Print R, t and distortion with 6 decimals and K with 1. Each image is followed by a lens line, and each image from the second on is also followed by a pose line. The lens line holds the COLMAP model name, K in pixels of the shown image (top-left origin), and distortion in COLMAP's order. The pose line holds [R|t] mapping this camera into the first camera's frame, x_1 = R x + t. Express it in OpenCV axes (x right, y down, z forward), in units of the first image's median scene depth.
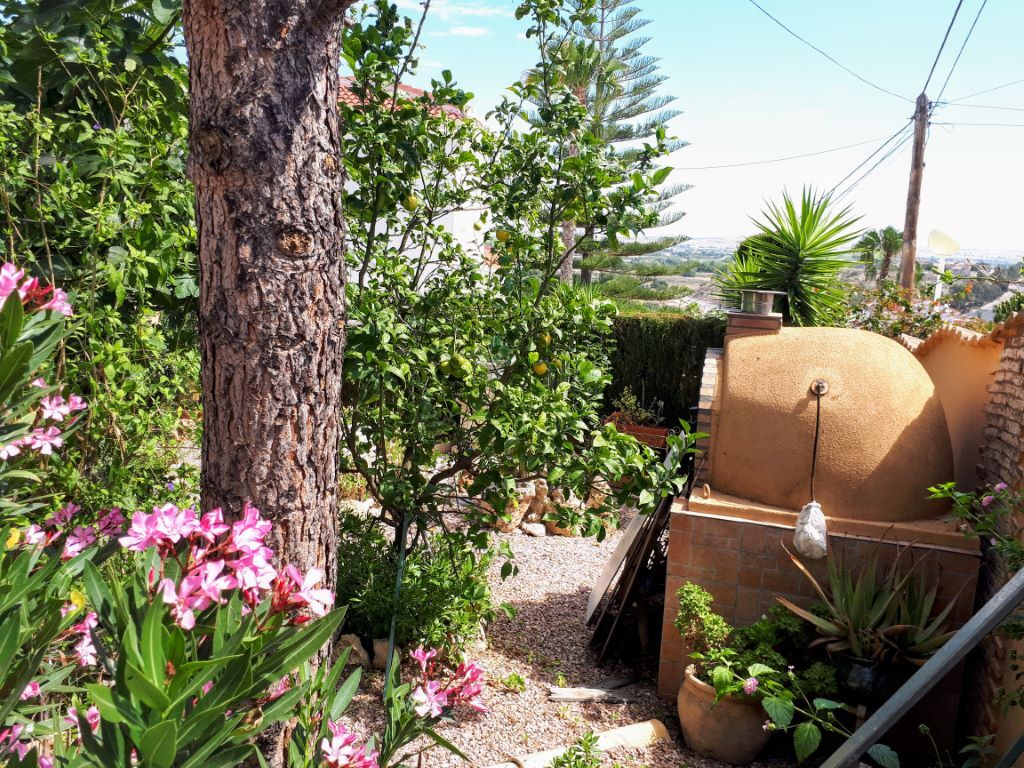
lens RADIAL K [[816.2, 0, 527.7], [0, 816.2, 365.4], [0, 0, 1]] dist [0.061267, -0.054255]
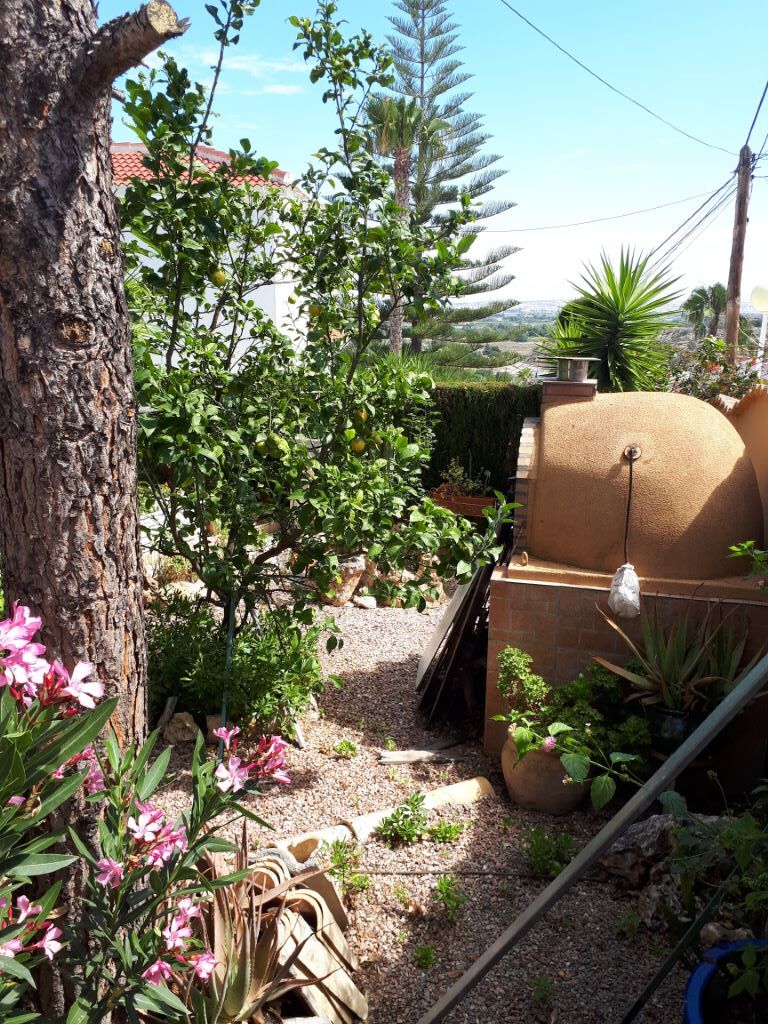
lens RADIAL K [[816.2, 0, 390.8], [0, 816.2, 504.3], [0, 0, 1]] dist [0.061267, -0.054255]
pose [[0.998628, -0.041703, 0.031656, 0.022515], [0.038977, 0.995842, 0.082335, -0.004439], [-0.034958, -0.080989, 0.996102, -0.004766]]
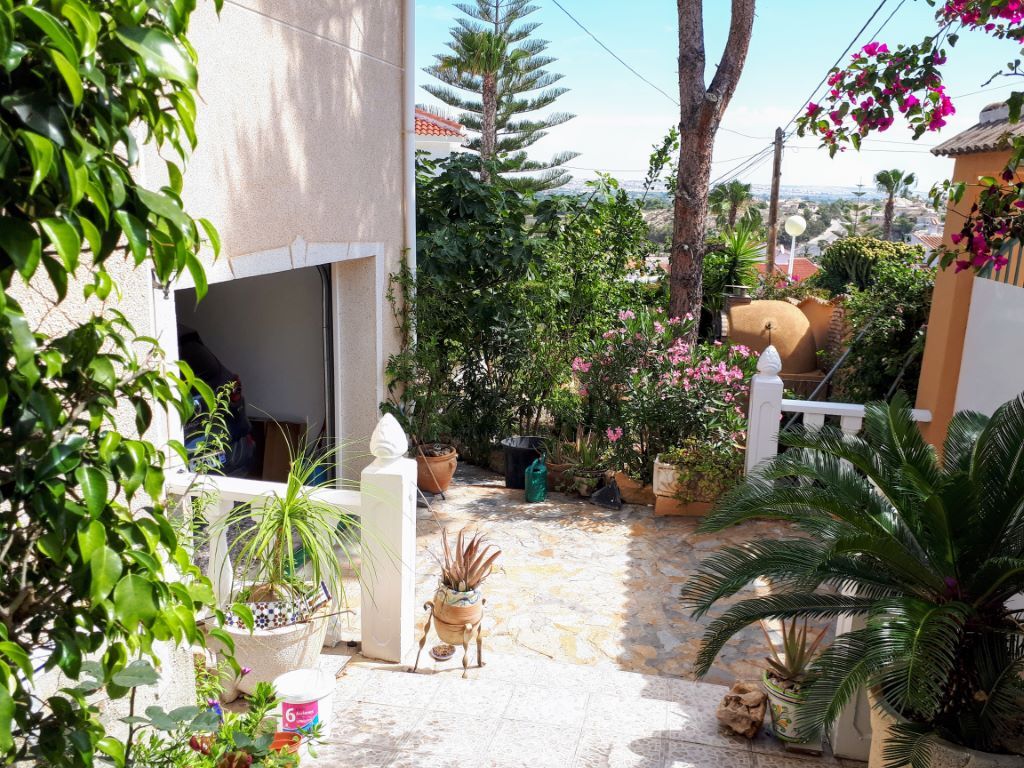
lens RADIAL K [[816.2, 0, 520.9], [0, 816.2, 368.6], [0, 0, 1]] dist [0.061267, -0.054255]
pose [[0.985408, -0.052659, 0.161857, -0.876253], [0.041090, 0.996410, 0.074015, -0.062529], [-0.165173, -0.066285, 0.984035, -1.485269]]
